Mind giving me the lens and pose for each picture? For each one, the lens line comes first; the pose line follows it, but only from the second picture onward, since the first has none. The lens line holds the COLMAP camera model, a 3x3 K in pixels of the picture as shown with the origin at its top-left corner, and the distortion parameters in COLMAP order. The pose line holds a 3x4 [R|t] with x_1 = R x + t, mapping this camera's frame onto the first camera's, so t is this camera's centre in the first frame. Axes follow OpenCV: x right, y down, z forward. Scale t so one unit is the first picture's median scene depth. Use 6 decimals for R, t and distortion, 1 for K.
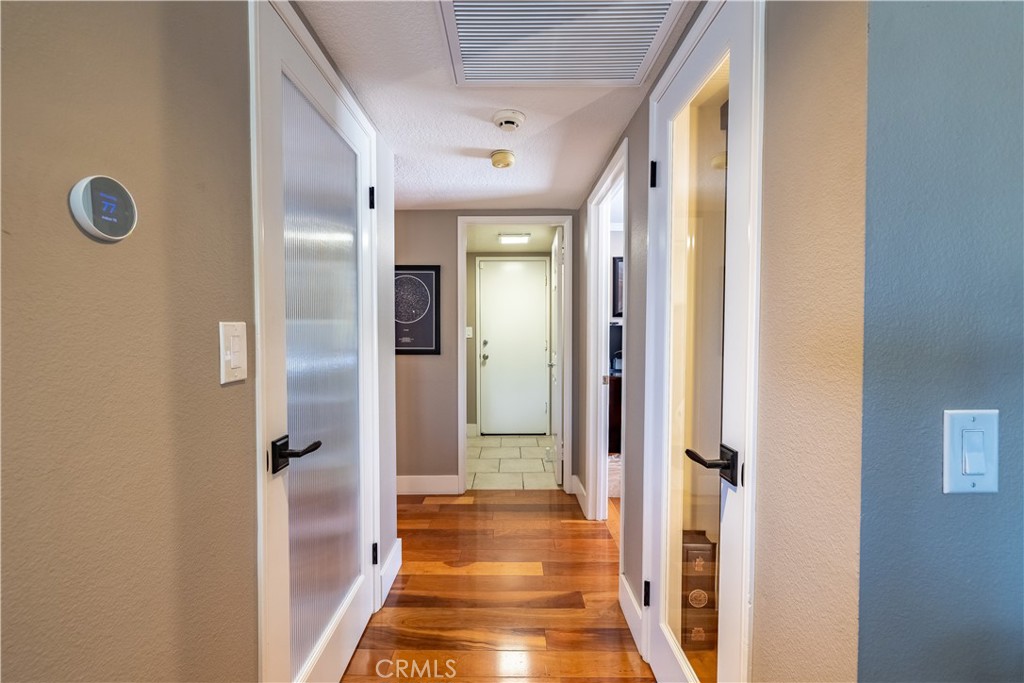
lens RADIAL K [[432.0, 0, 510.1], [0, 432.0, 342.5], [0, 0, 1]] dist [-0.007666, 0.002255]
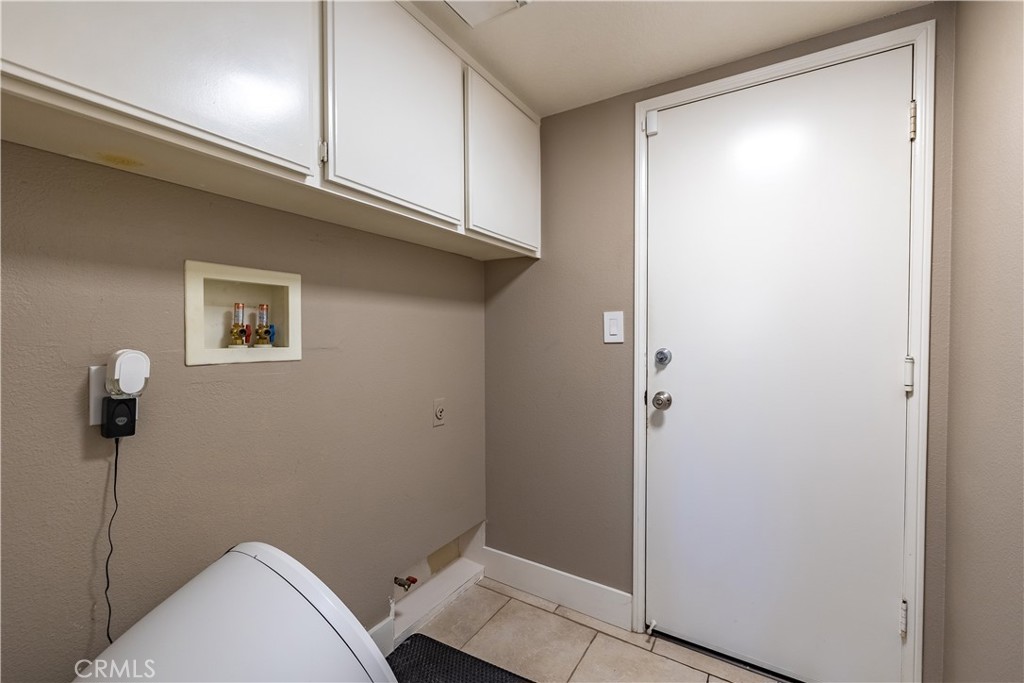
lens RADIAL K [[432.0, 0, 510.9], [0, 432.0, 339.0], [0, 0, 1]] dist [-0.007666, 0.002255]
pose [[0.853094, 0.010465, -0.521652, 0.015736], [-0.015050, 0.999876, -0.004553, -0.011053], [0.521540, 0.011735, 0.853146, 0.657893]]
